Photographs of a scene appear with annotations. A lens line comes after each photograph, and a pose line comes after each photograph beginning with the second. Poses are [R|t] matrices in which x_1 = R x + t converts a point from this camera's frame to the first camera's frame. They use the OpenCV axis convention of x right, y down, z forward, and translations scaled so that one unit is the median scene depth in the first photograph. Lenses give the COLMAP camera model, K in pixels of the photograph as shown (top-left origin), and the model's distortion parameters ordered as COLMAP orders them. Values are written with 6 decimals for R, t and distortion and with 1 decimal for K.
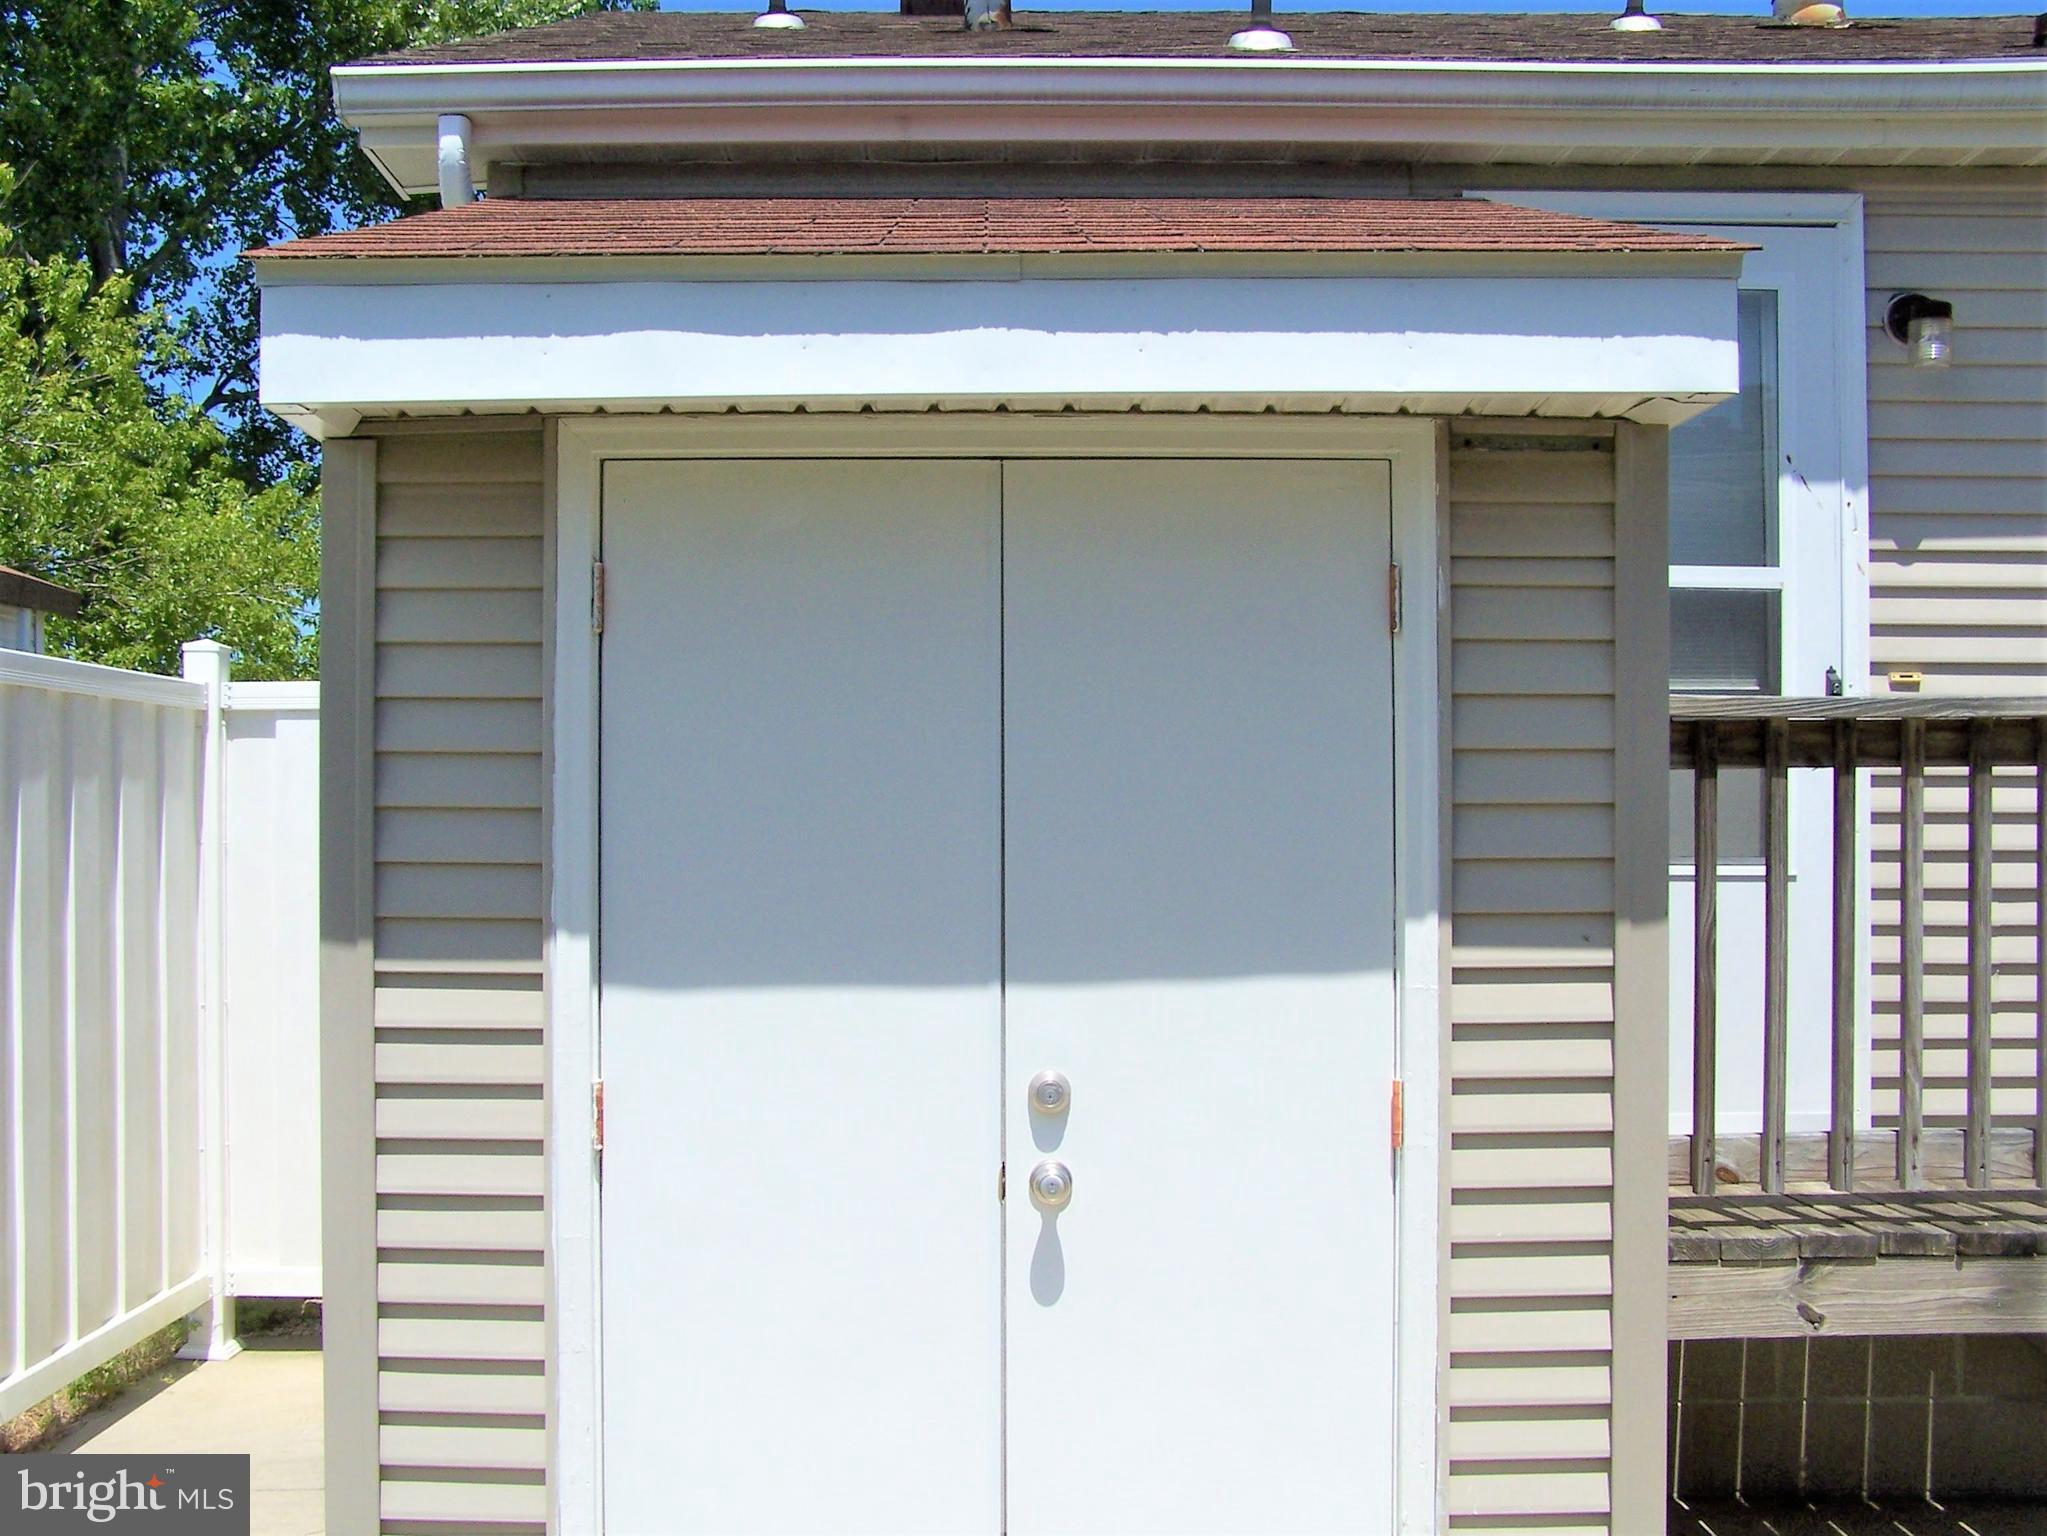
lens RADIAL K [[2338.9, 0, 980.2], [0, 2338.9, 804.7], [0, 0, 1]] dist [-0.203647, 0.365868]
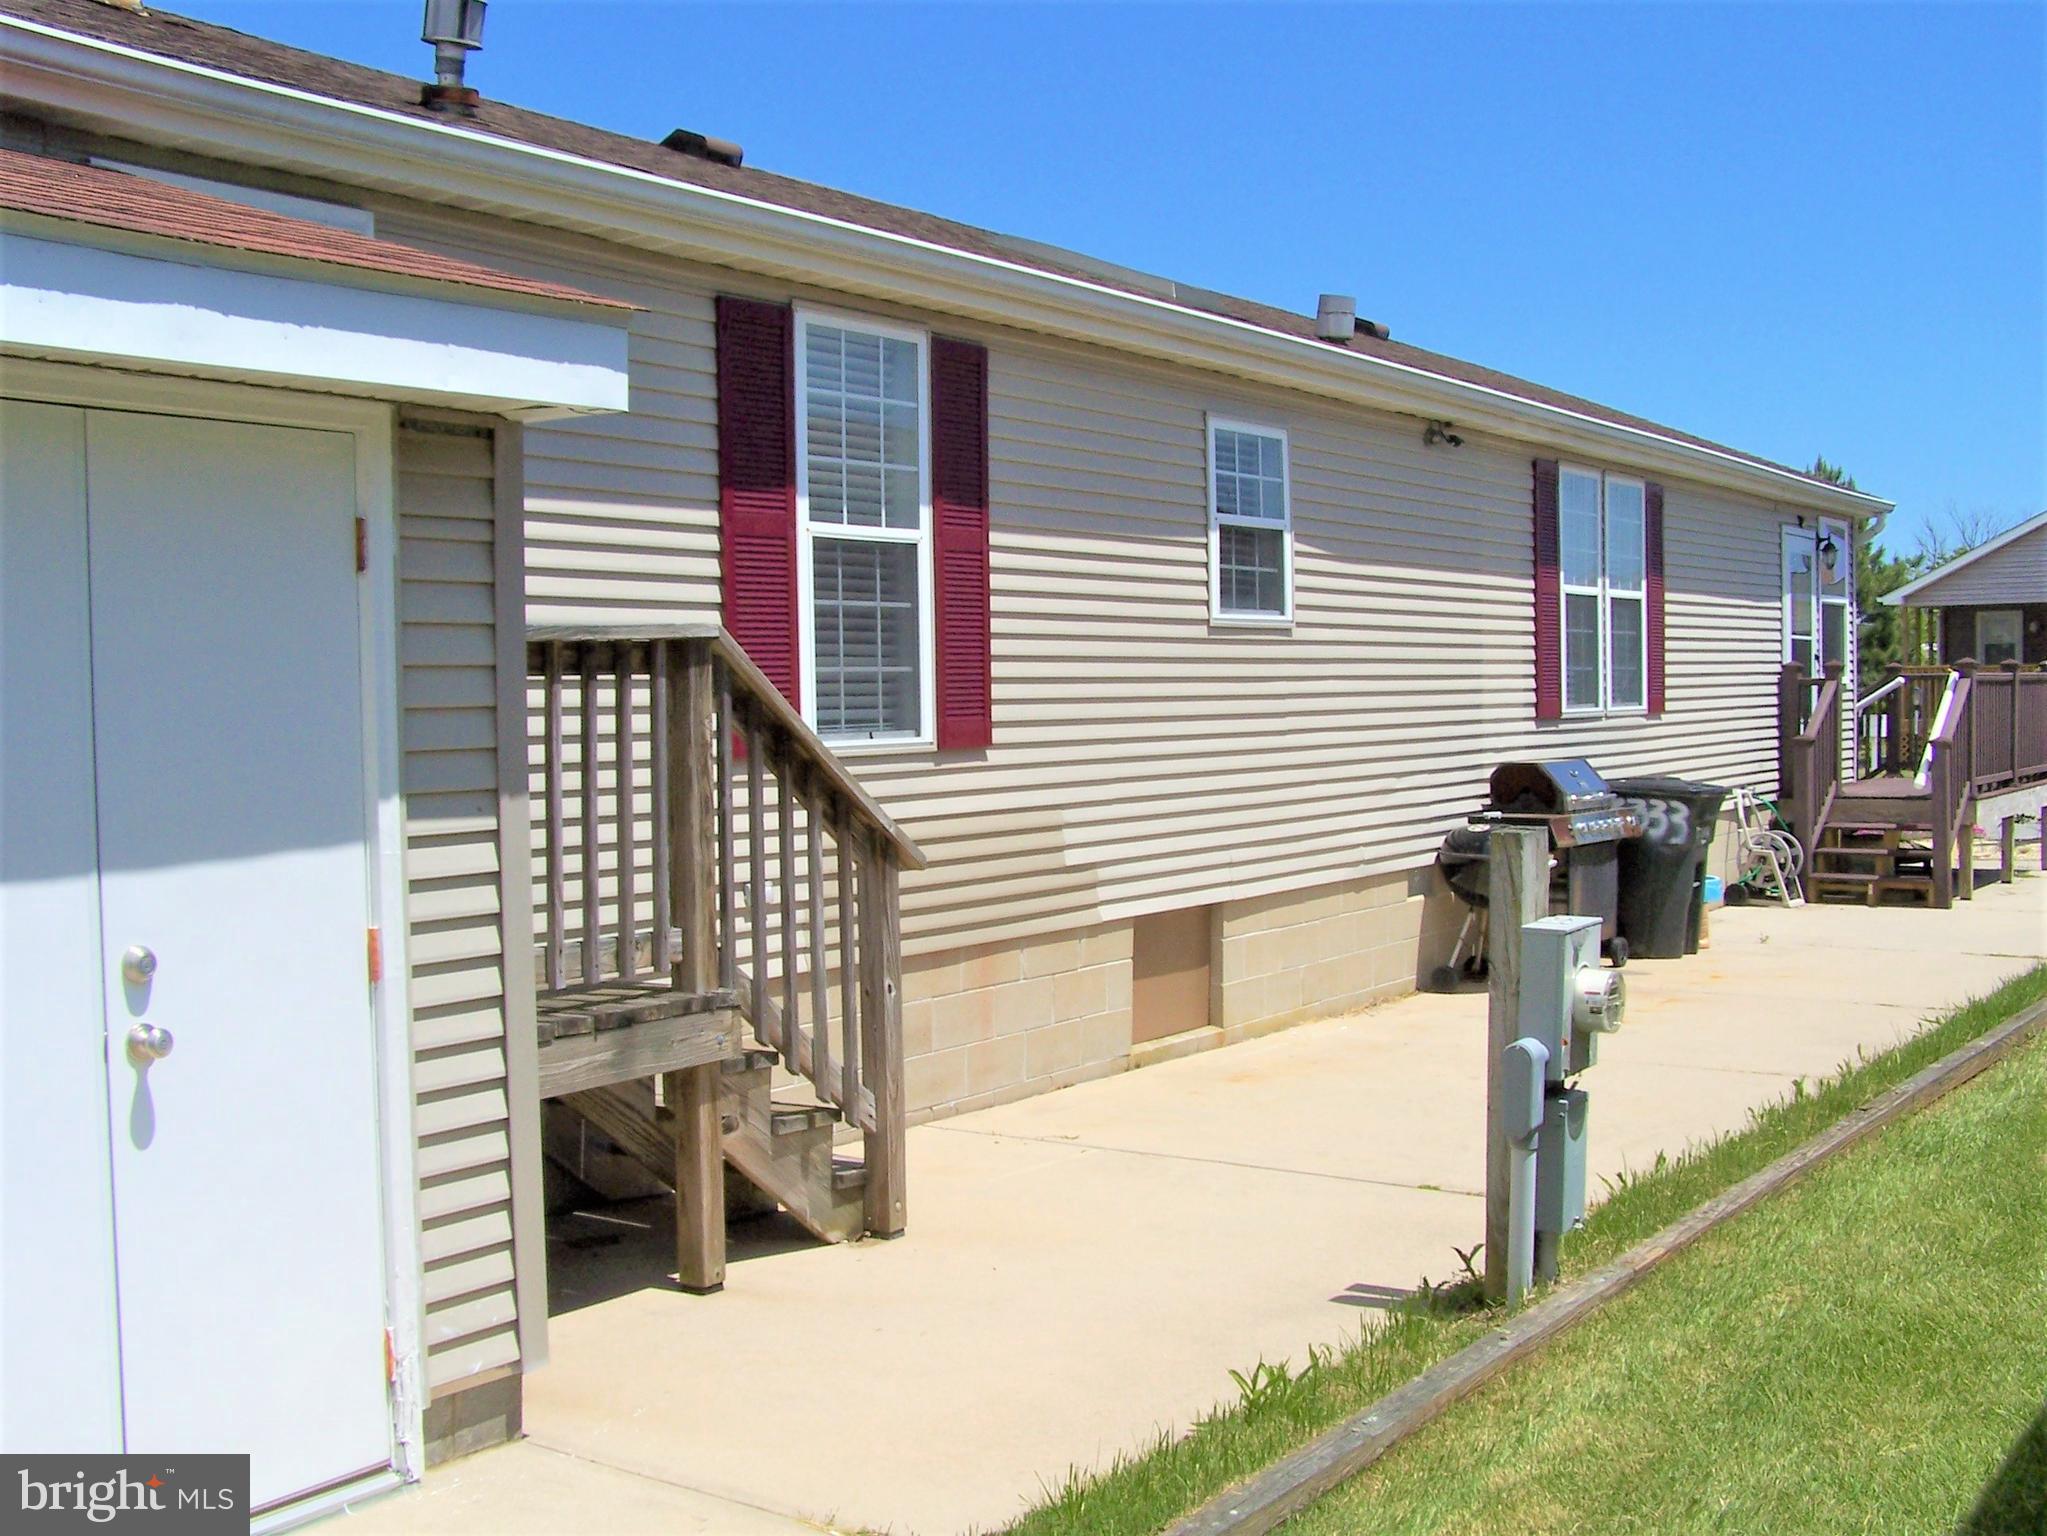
lens RADIAL K [[2338.9, 0, 980.2], [0, 2338.9, 804.7], [0, 0, 1]] dist [-0.203647, 0.365868]
pose [[0.567555, -0.046274, 0.822034, -0.662547], [0.006968, 0.998654, 0.051405, -0.010658], [-0.823306, -0.023447, 0.567113, 0.016006]]
